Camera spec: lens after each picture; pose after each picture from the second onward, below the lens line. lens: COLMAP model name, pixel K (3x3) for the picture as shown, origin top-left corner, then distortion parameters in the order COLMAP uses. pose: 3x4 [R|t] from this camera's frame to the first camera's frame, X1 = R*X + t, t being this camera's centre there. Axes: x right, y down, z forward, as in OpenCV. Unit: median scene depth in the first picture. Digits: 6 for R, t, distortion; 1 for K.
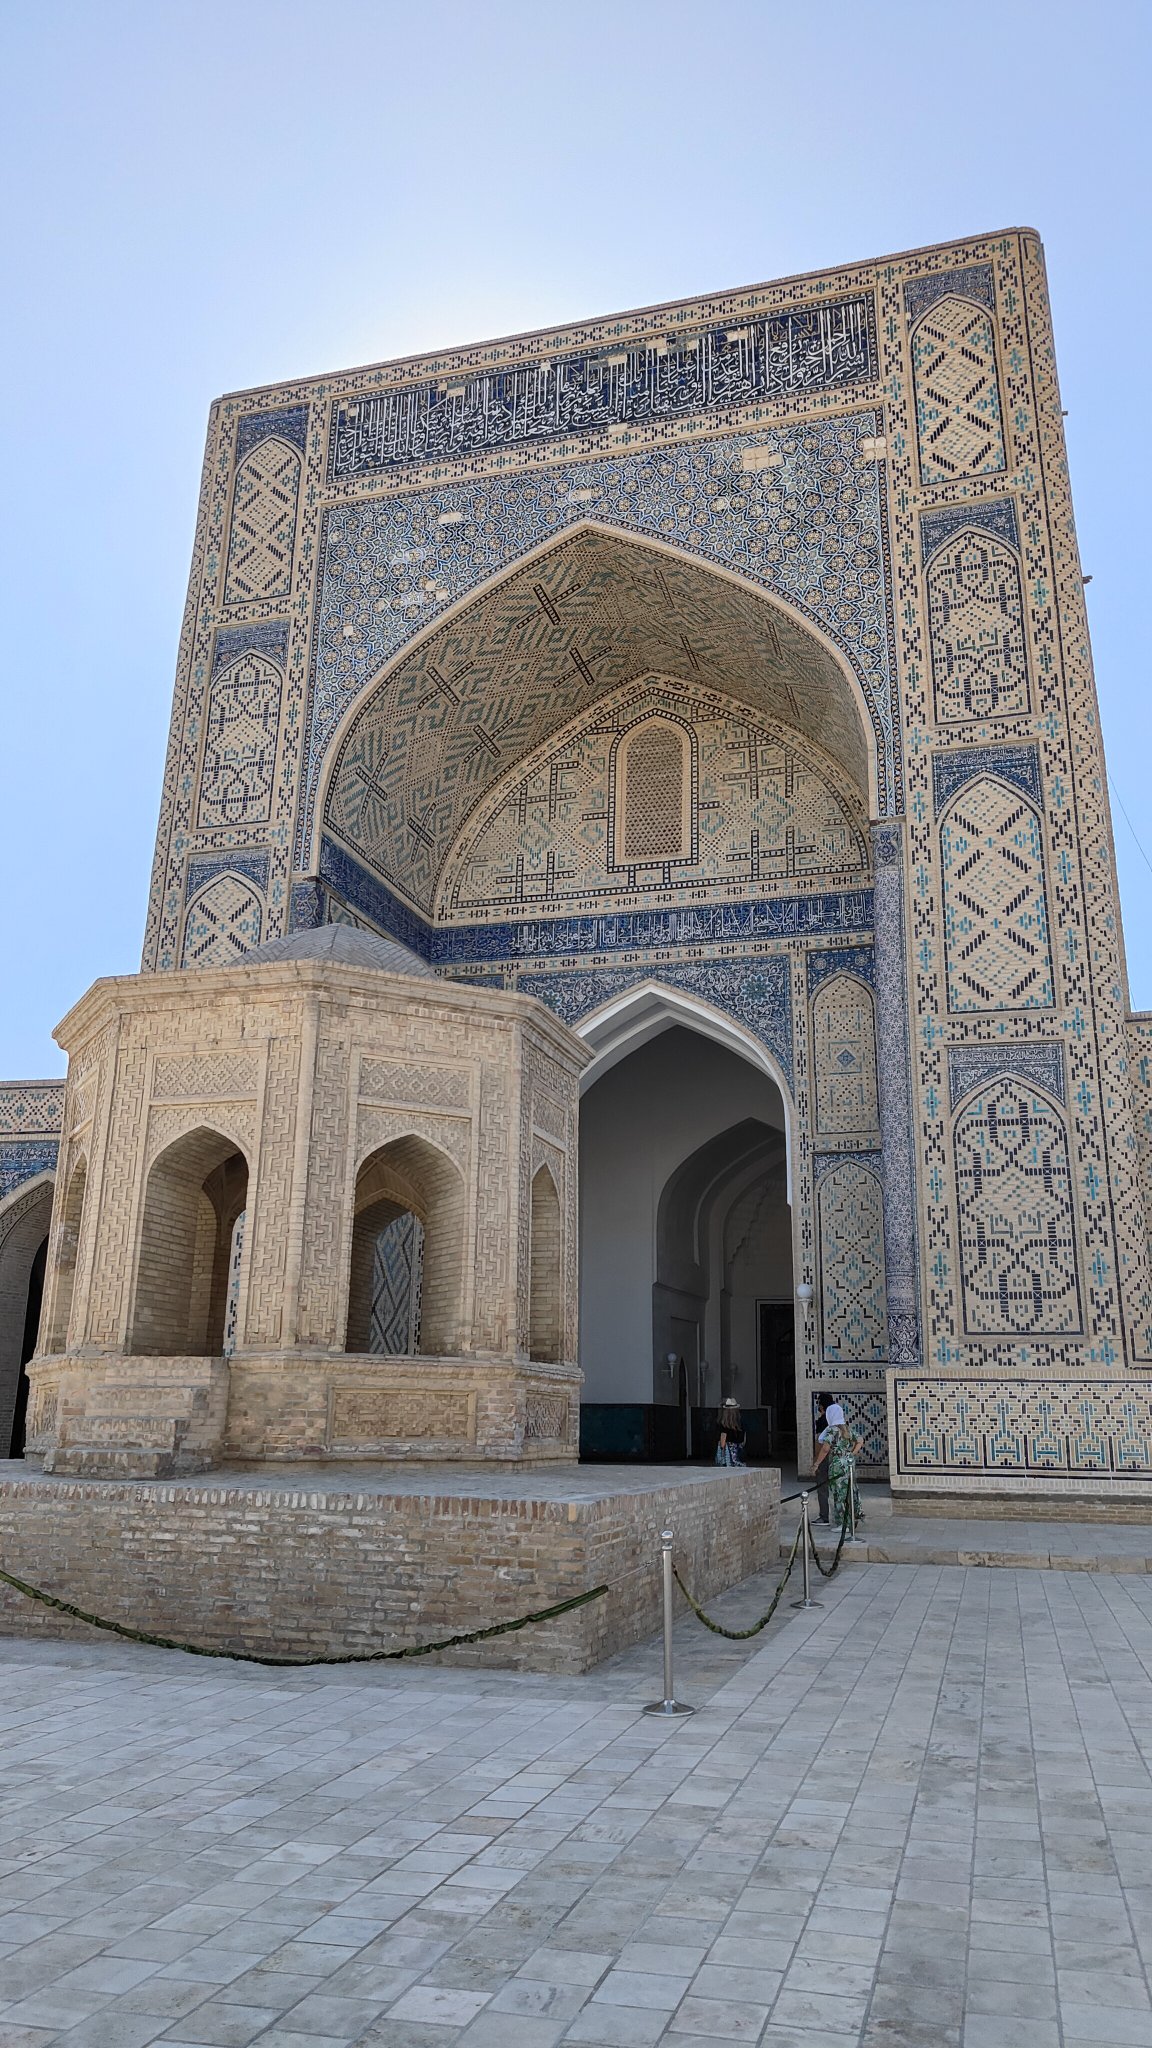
lens RADIAL K [[1409.1, 0, 574.6], [0, 1409.1, 1020.3], [0, 0, 1]] dist [0.008054, -0.000905]
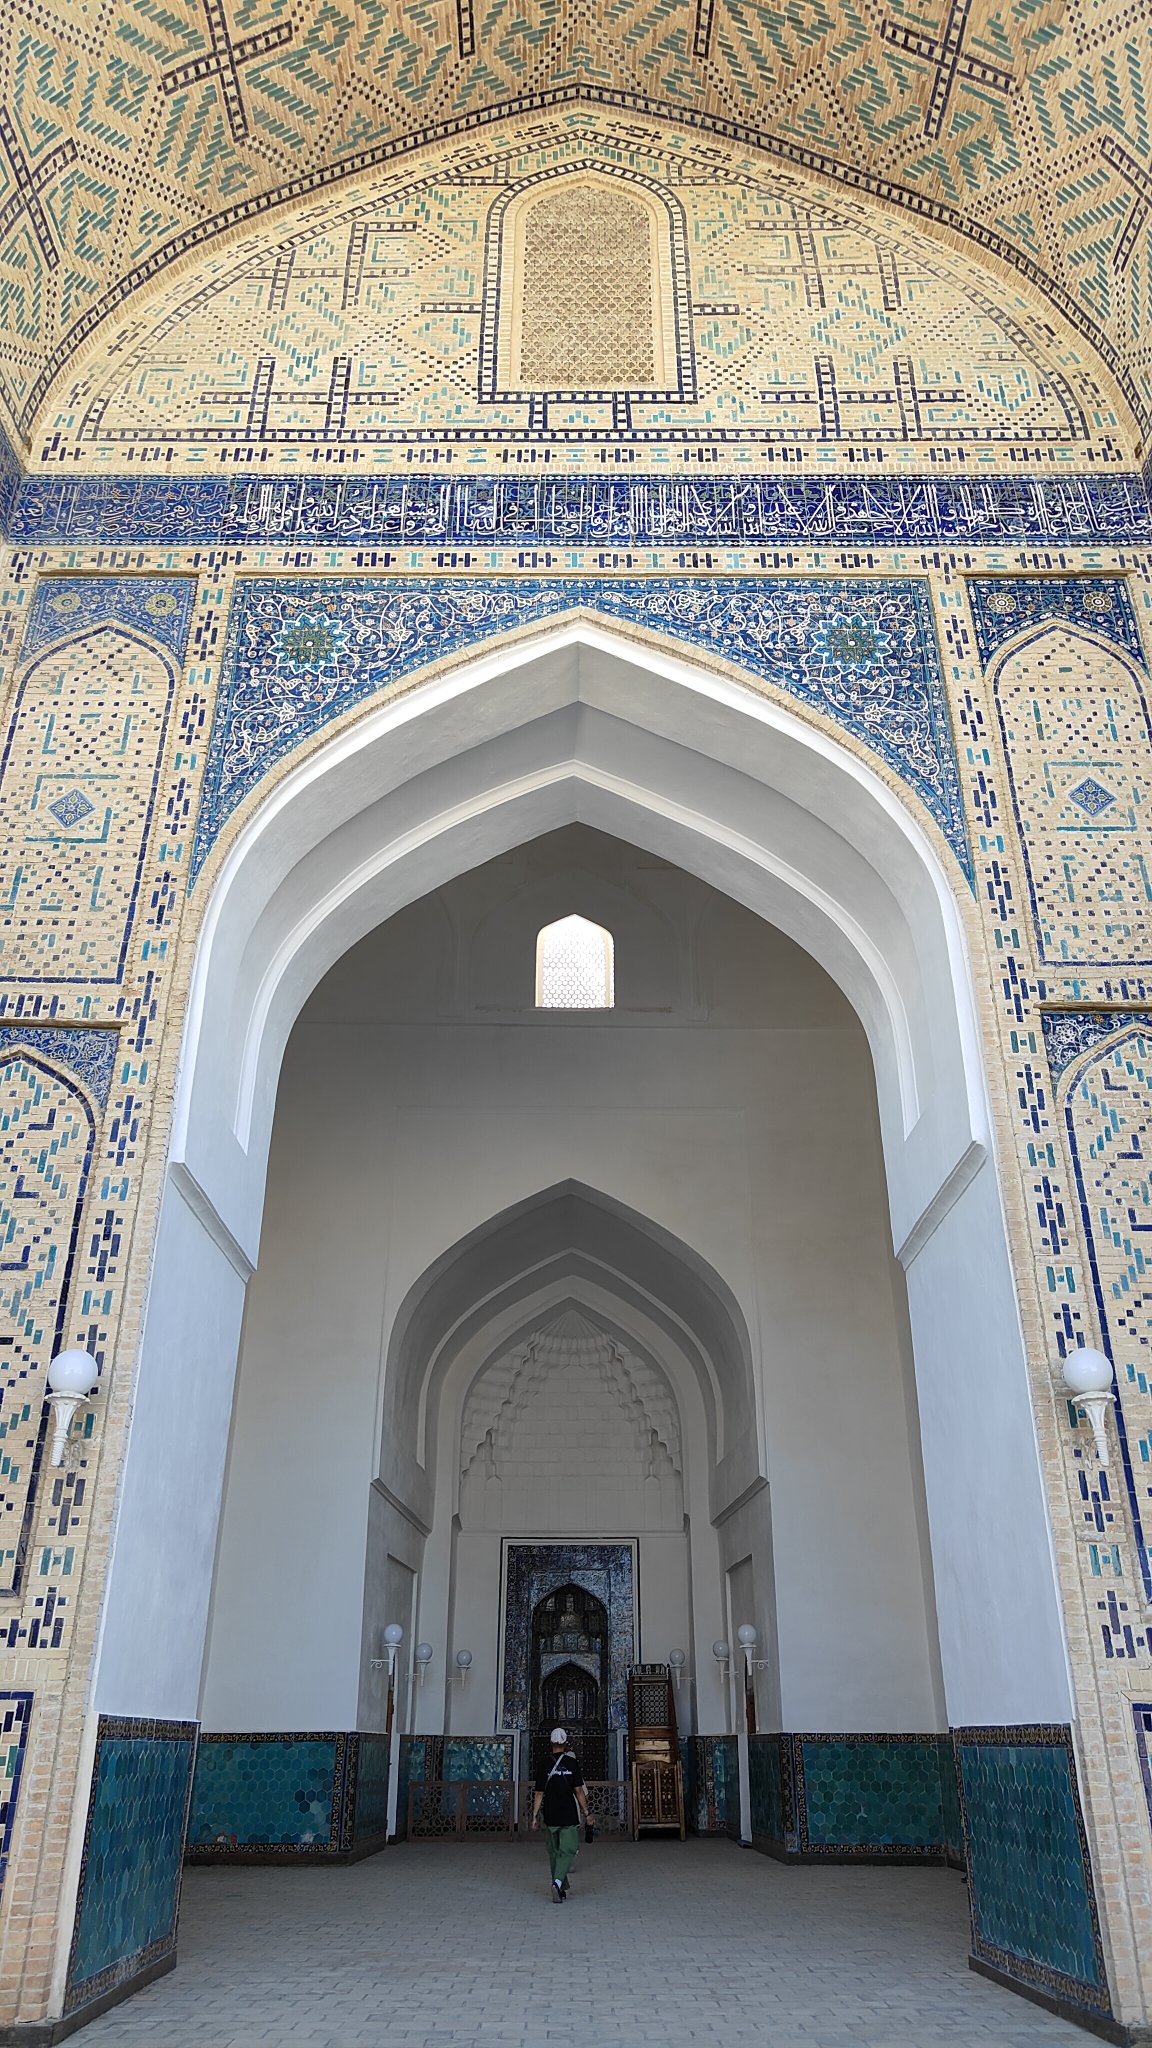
lens RADIAL K [[1409.1, 0, 579.0], [0, 1409.1, 1027.3], [0, 0, 1]] dist [0.008054, -0.000905]
pose [[0.956857, 0.117851, 0.265587, -0.039523], [-0.066229, 0.978451, -0.195567, 0.164768], [-0.282912, 0.169540, 0.944043, 0.632571]]
